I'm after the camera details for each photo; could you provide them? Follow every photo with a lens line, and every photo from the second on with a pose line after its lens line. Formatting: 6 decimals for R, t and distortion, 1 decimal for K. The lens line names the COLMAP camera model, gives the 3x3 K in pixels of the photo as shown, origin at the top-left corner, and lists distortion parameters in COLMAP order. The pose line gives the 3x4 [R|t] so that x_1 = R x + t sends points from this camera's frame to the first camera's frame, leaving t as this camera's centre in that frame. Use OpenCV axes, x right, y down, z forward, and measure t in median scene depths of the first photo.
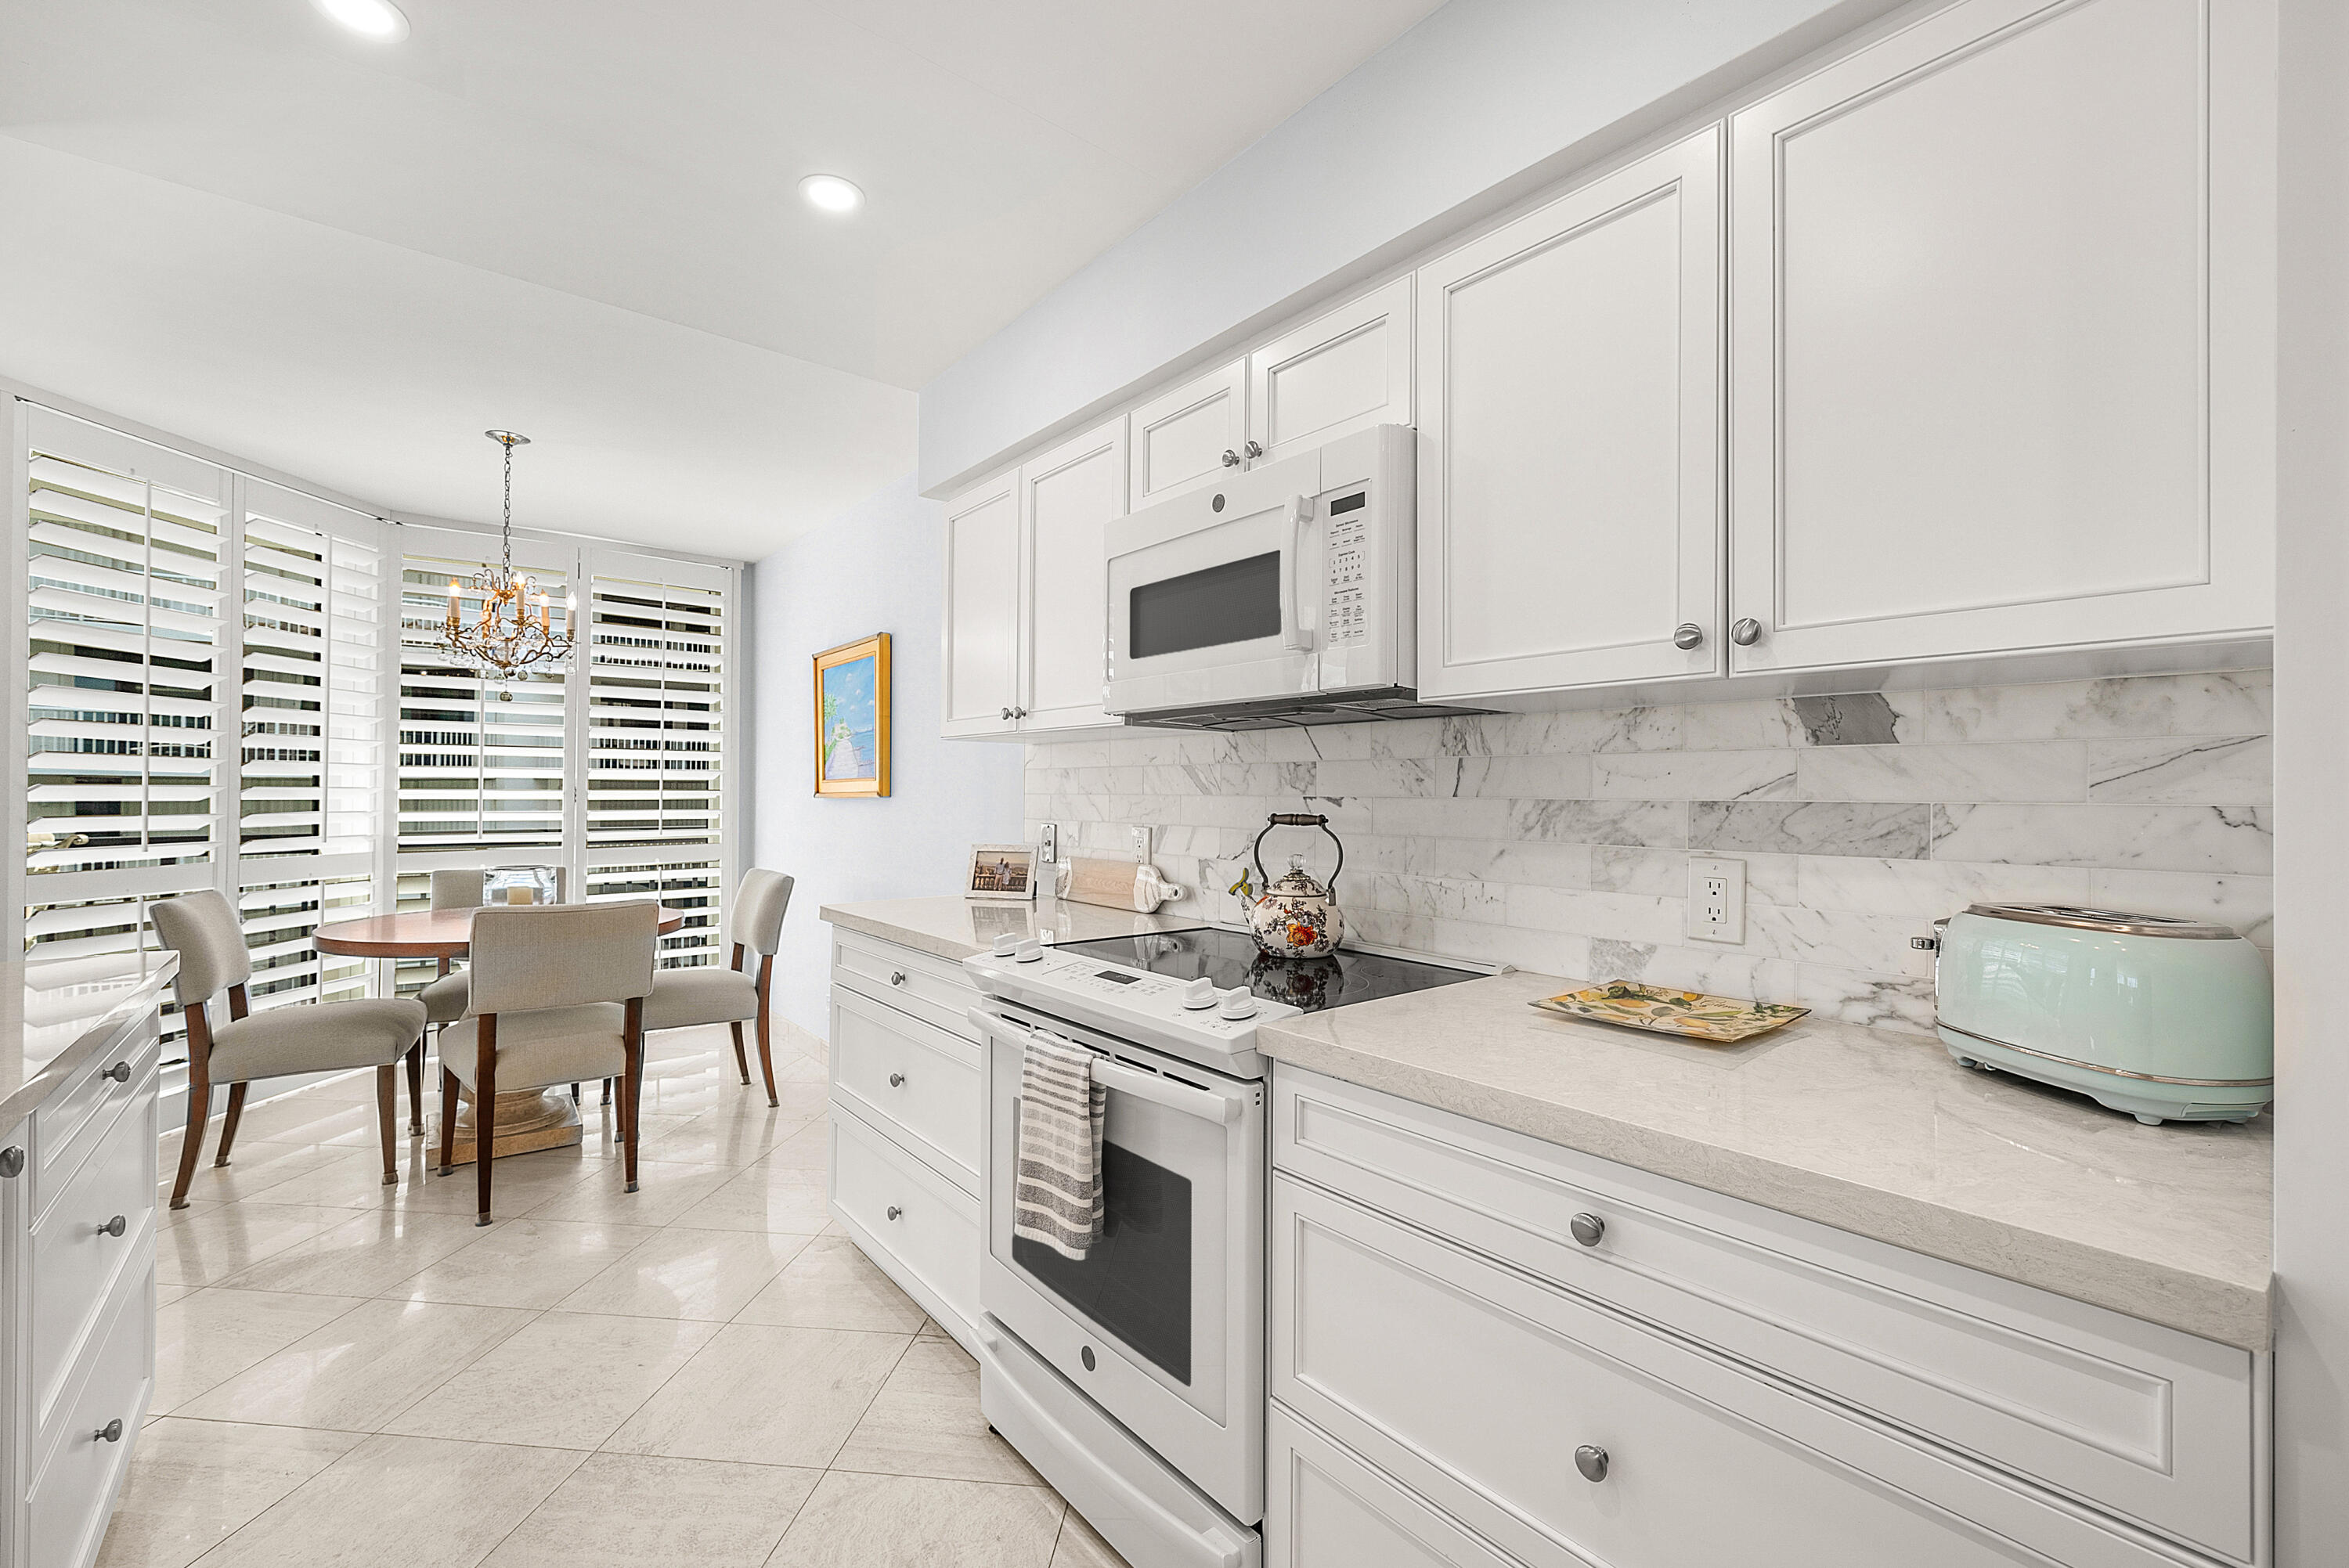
lens RADIAL K [[990.1, 0, 1174.5], [0, 990.1, 784.0], [0, 0, 1]] dist [0.000227, -0.000293]
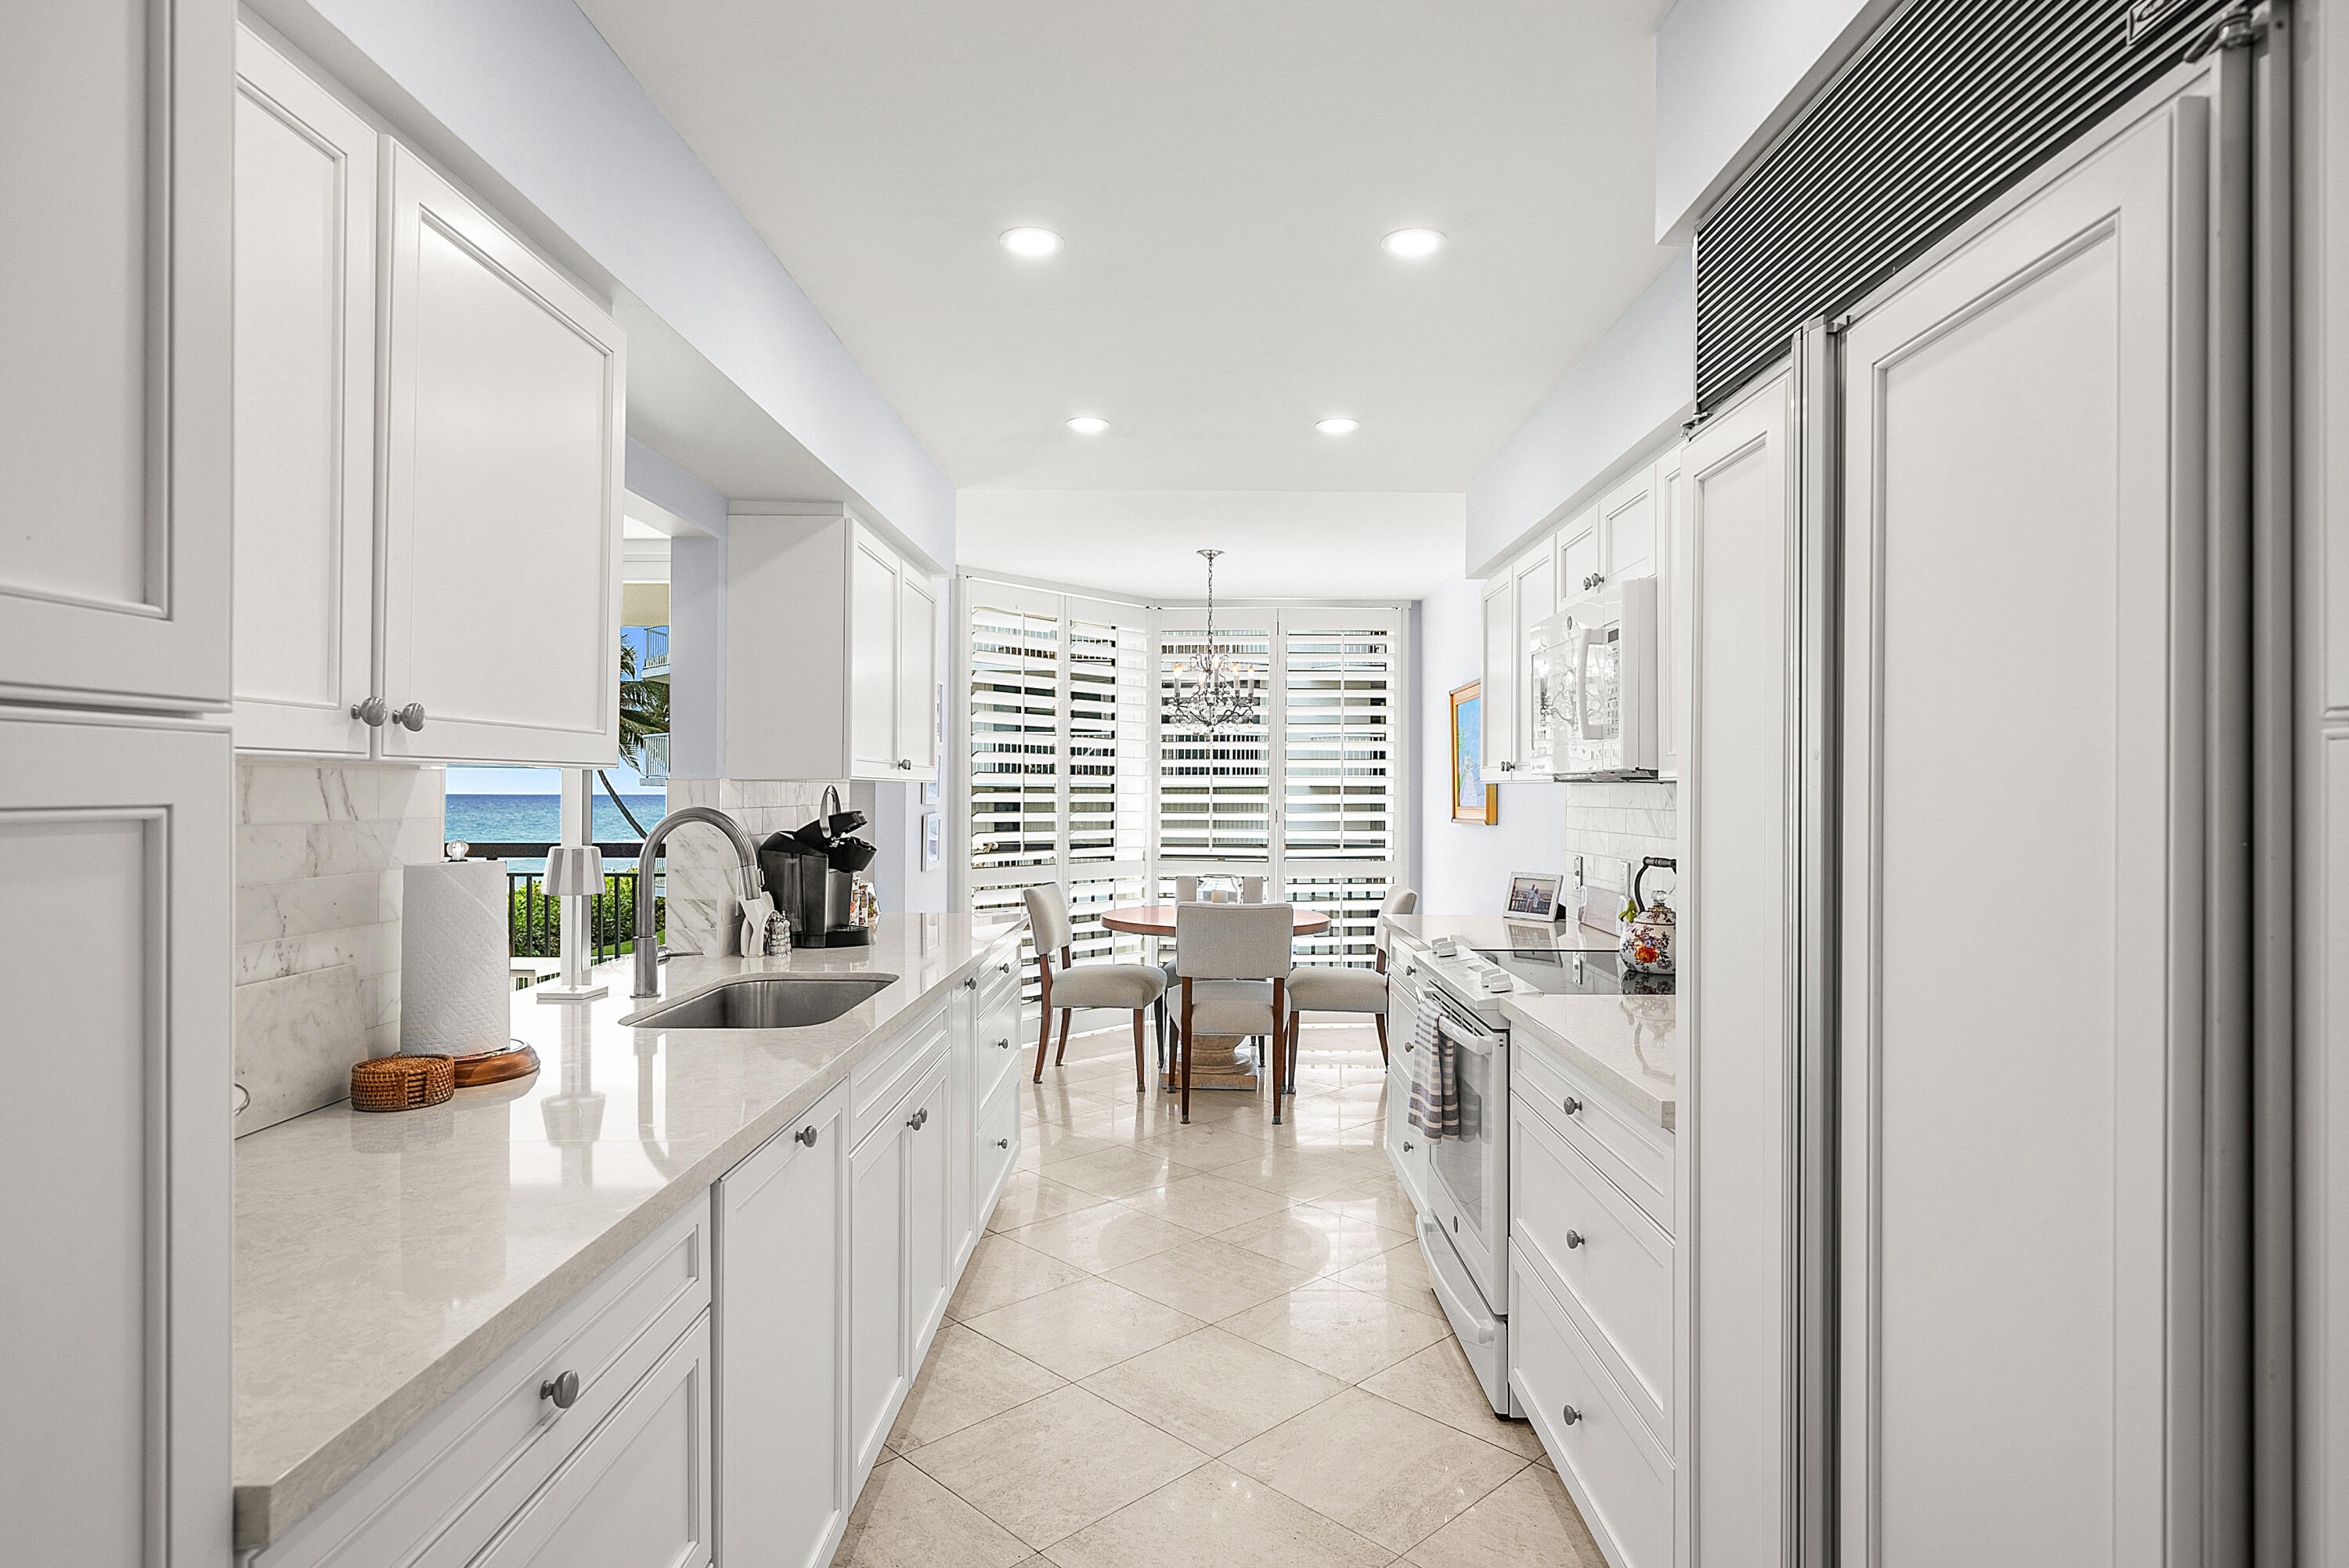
lens RADIAL K [[1226.9, 0, 1174.5], [0, 1226.9, 784.0], [0, 0, 1]] dist [0.000345, -0.000036]
pose [[0.769887, -0.006767, -0.638144, 0.363036], [0.004560, 0.999977, -0.005102, -0.032333], [0.638164, 0.001018, 0.769900, -0.321277]]
